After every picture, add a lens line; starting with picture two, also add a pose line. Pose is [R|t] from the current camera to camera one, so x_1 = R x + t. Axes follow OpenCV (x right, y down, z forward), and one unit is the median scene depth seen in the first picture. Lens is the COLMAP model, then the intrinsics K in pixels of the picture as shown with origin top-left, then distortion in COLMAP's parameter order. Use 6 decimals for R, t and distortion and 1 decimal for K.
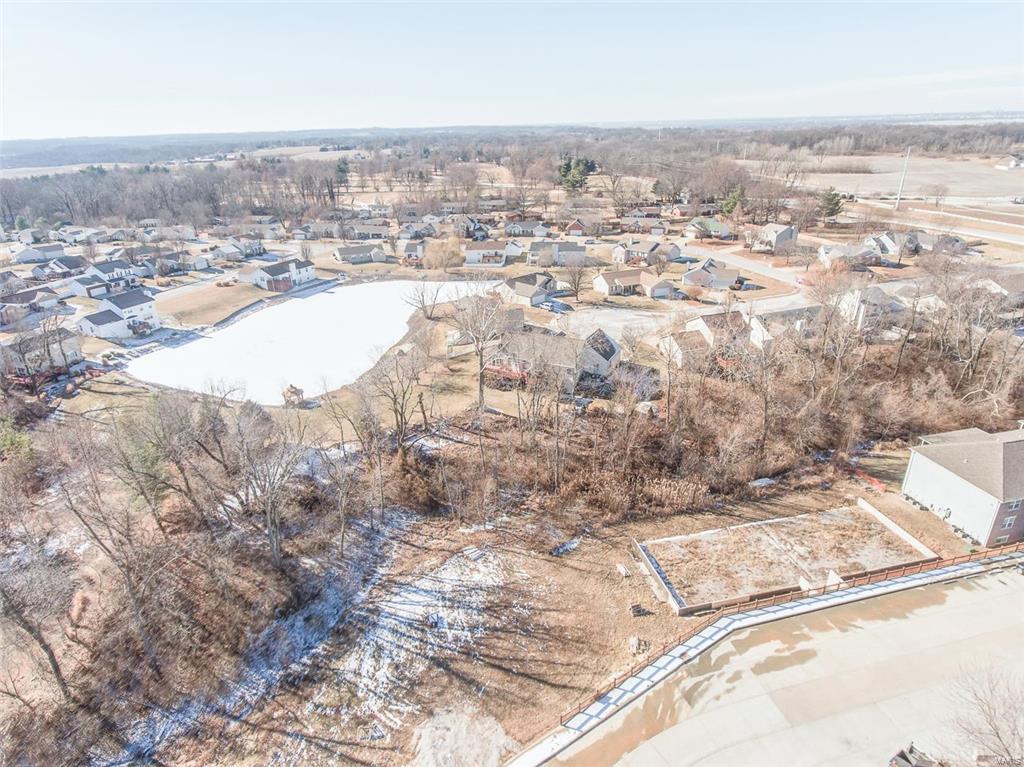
lens RADIAL K [[599.5, 0, 515.4], [0, 599.5, 395.7], [0, 0, 1]] dist [-0.001902, -0.001050]
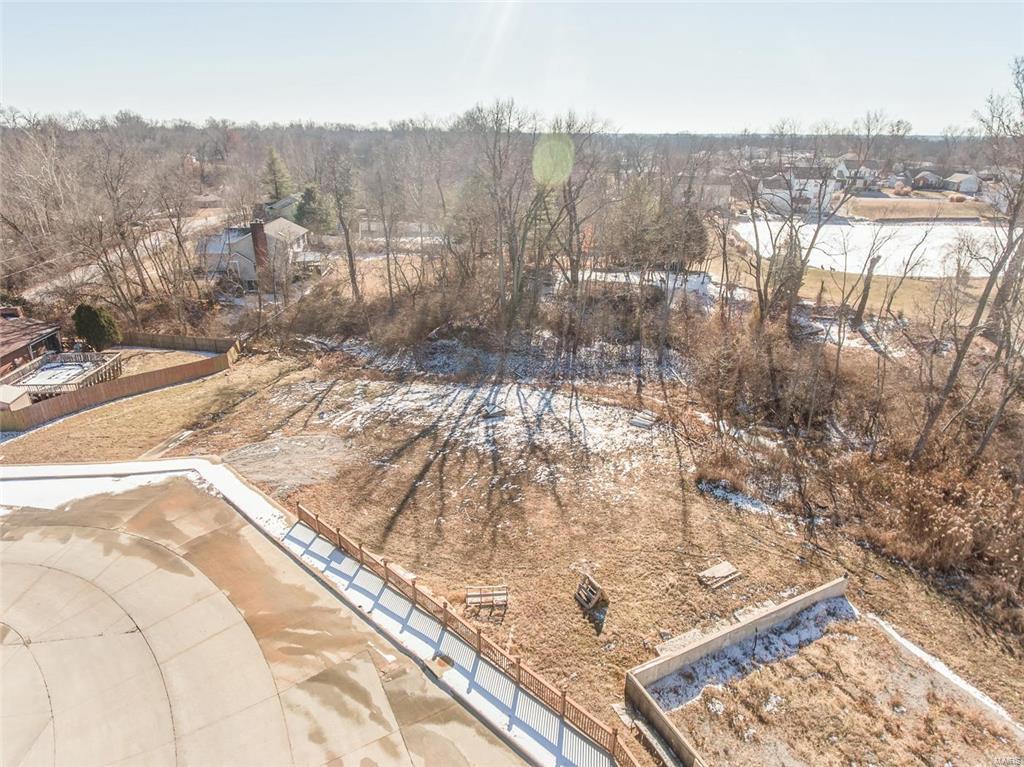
lens RADIAL K [[601.1, 0, 514.5], [0, 601.1, 386.5], [0, 0, 1]] dist [-0.006071, 0.002399]
pose [[0.234809, 0.402192, -0.884933, 0.343356], [-0.415328, 0.864612, 0.282753, 0.090292], [0.878844, 0.301145, 0.370061, 0.510850]]
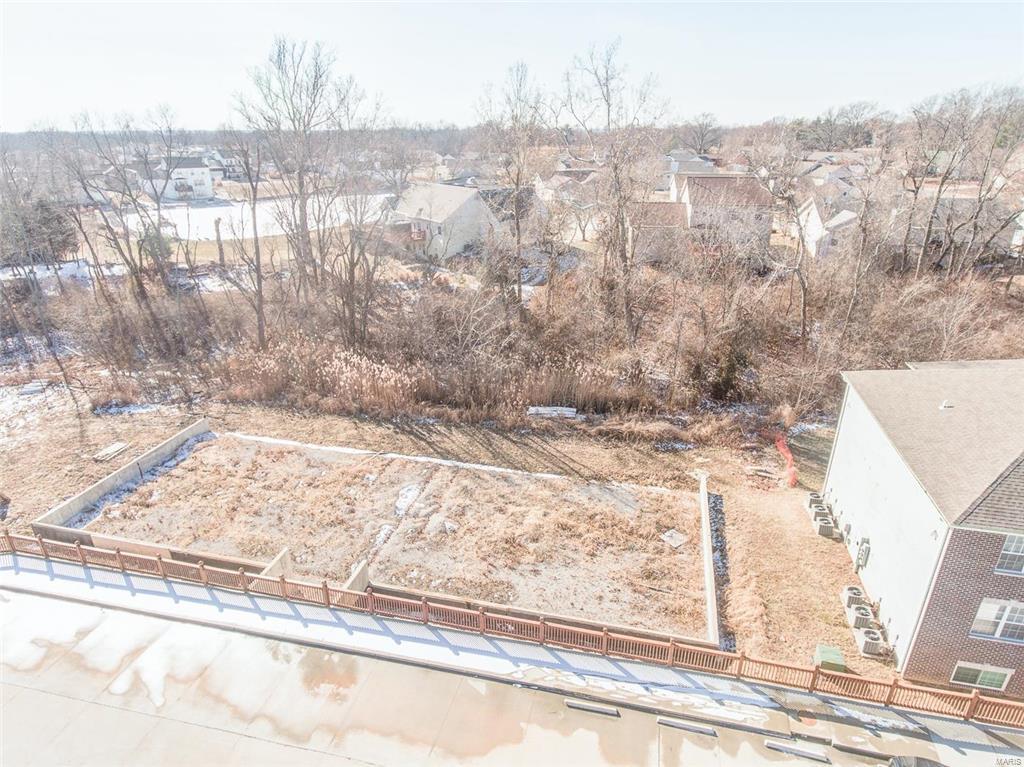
lens RADIAL K [[601.1, 0, 514.5], [0, 601.1, 386.5], [0, 0, 1]] dist [-0.006071, 0.002399]
pose [[0.891855, 0.197237, -0.407054, 0.531938], [-0.204304, 0.978548, 0.026523, 0.108114], [0.403553, 0.059508, 0.913019, 0.483901]]
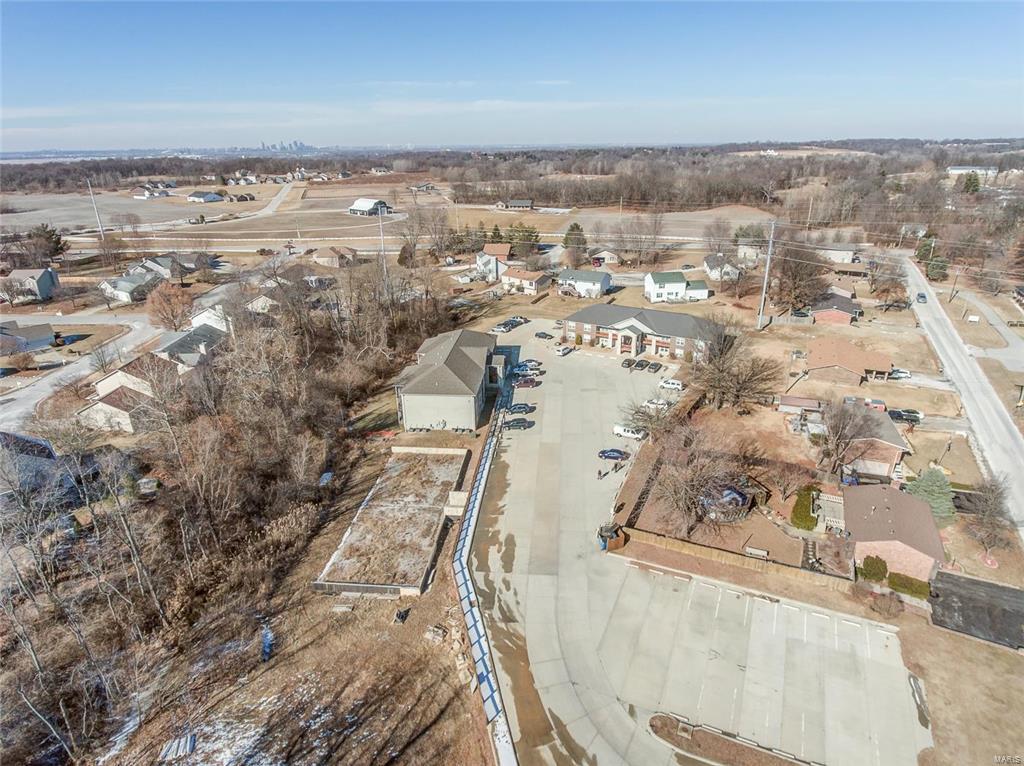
lens RADIAL K [[601.1, 0, 514.5], [0, 601.1, 386.0], [0, 0, 1]] dist [-0.006071, 0.002399]
pose [[0.313752, -0.336802, 0.887763, -0.329950], [0.397951, 0.895539, 0.199109, -0.070631], [-0.862088, 0.290815, 0.415008, 0.215560]]
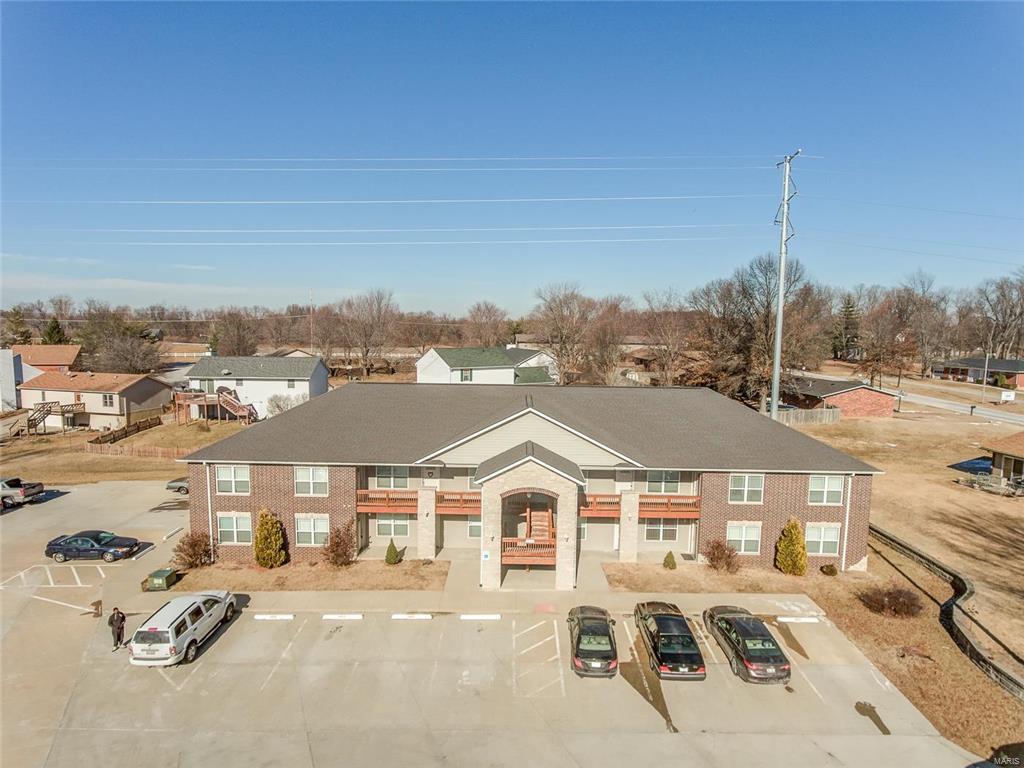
lens RADIAL K [[601.1, 0, 514.5], [0, 601.1, 387.0], [0, 0, 1]] dist [-0.006071, 0.002399]
pose [[-0.214110, -0.073474, 0.974042, 0.720925], [0.395605, 0.905206, 0.155242, 0.108362], [-0.893115, 0.418574, -0.164747, 0.556852]]
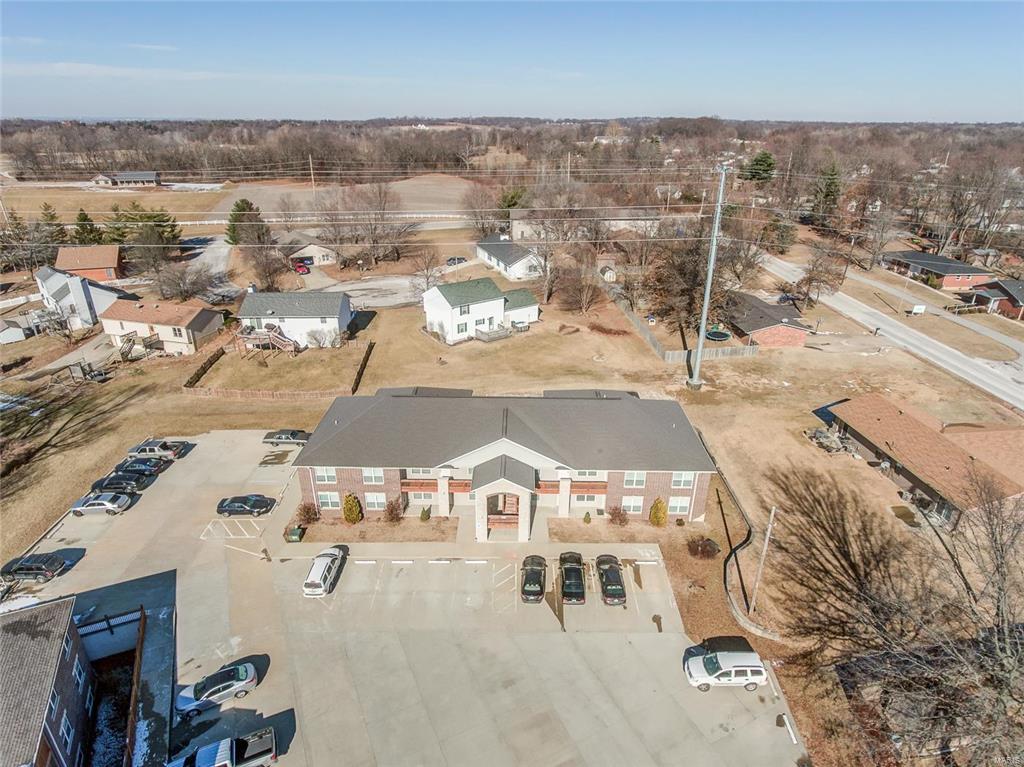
lens RADIAL K [[601.1, 0, 514.5], [0, 601.1, 386.5], [0, 0, 1]] dist [-0.006071, 0.002399]
pose [[-0.212468, -0.376061, 0.901906, 0.580717], [0.401761, 0.807740, 0.431443, -0.076158], [-0.890755, 0.454019, -0.020533, 0.487752]]
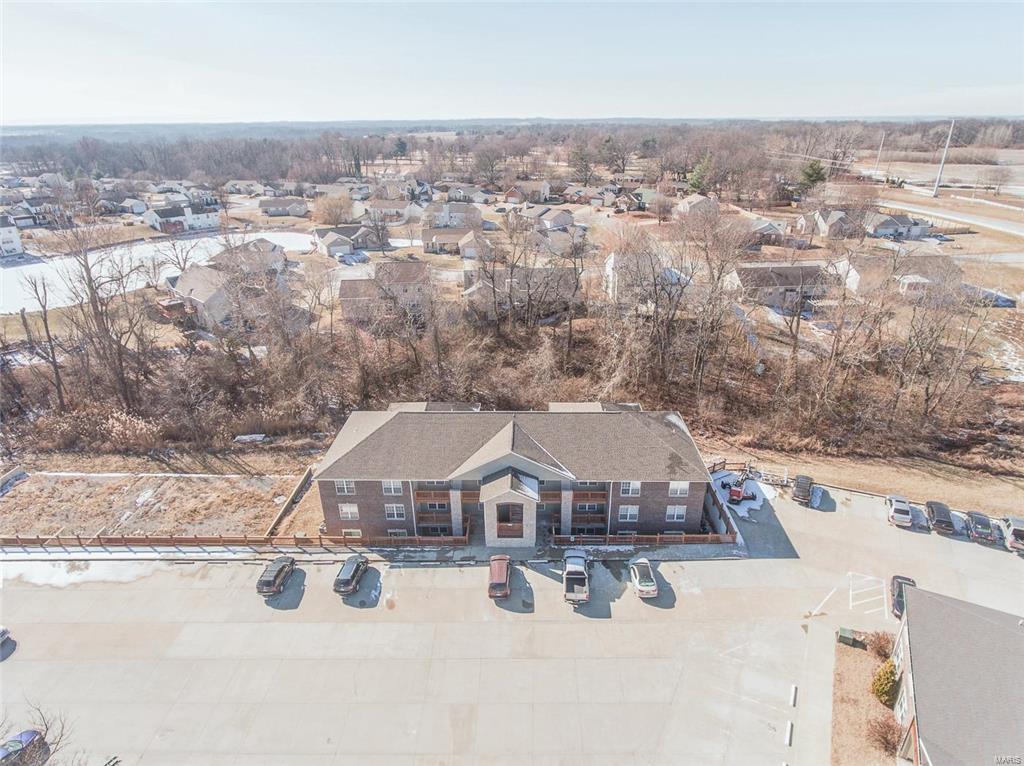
lens RADIAL K [[601.1, 0, 514.5], [0, 601.1, 386.0], [0, 0, 1]] dist [-0.006071, 0.002399]
pose [[0.966796, 0.117865, -0.226747, 0.879516], [-0.118628, 0.992885, 0.010308, 0.016840], [0.226348, 0.016932, 0.973899, 0.228417]]
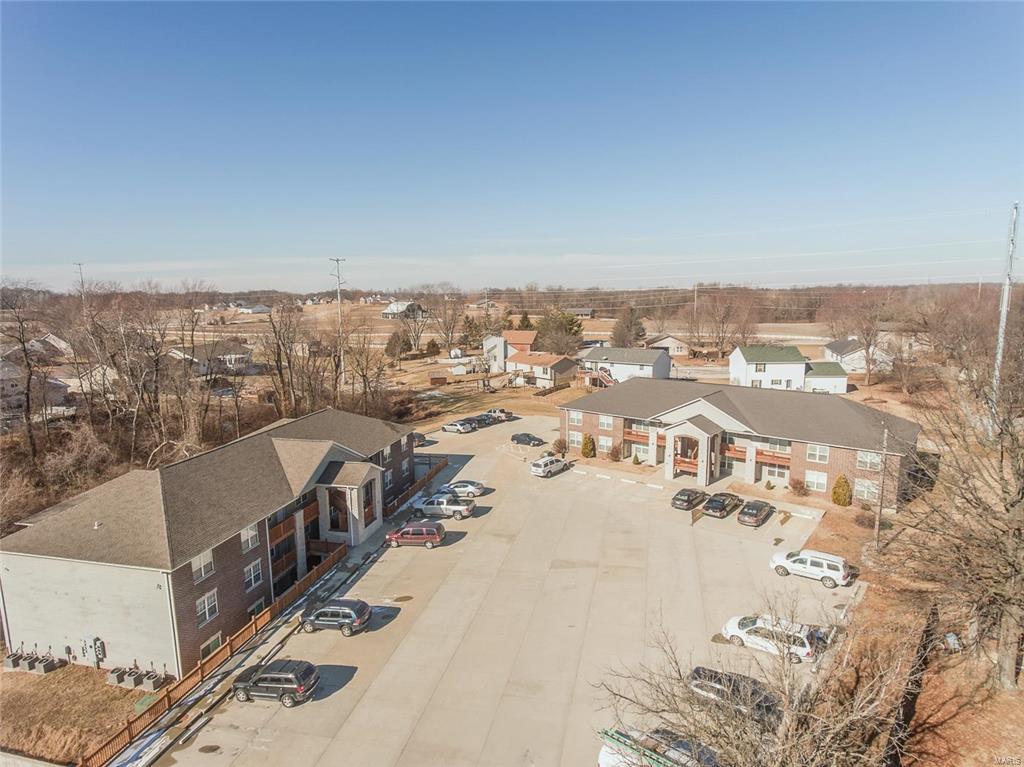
lens RADIAL K [[601.1, 0, 514.5], [0, 601.1, 386.5], [0, 0, 1]] dist [-0.006071, 0.002399]
pose [[0.445515, -0.118814, 0.887355, 0.387341], [0.369673, 0.927127, -0.061462, 0.124852], [-0.815388, 0.355414, 0.456972, 0.374755]]
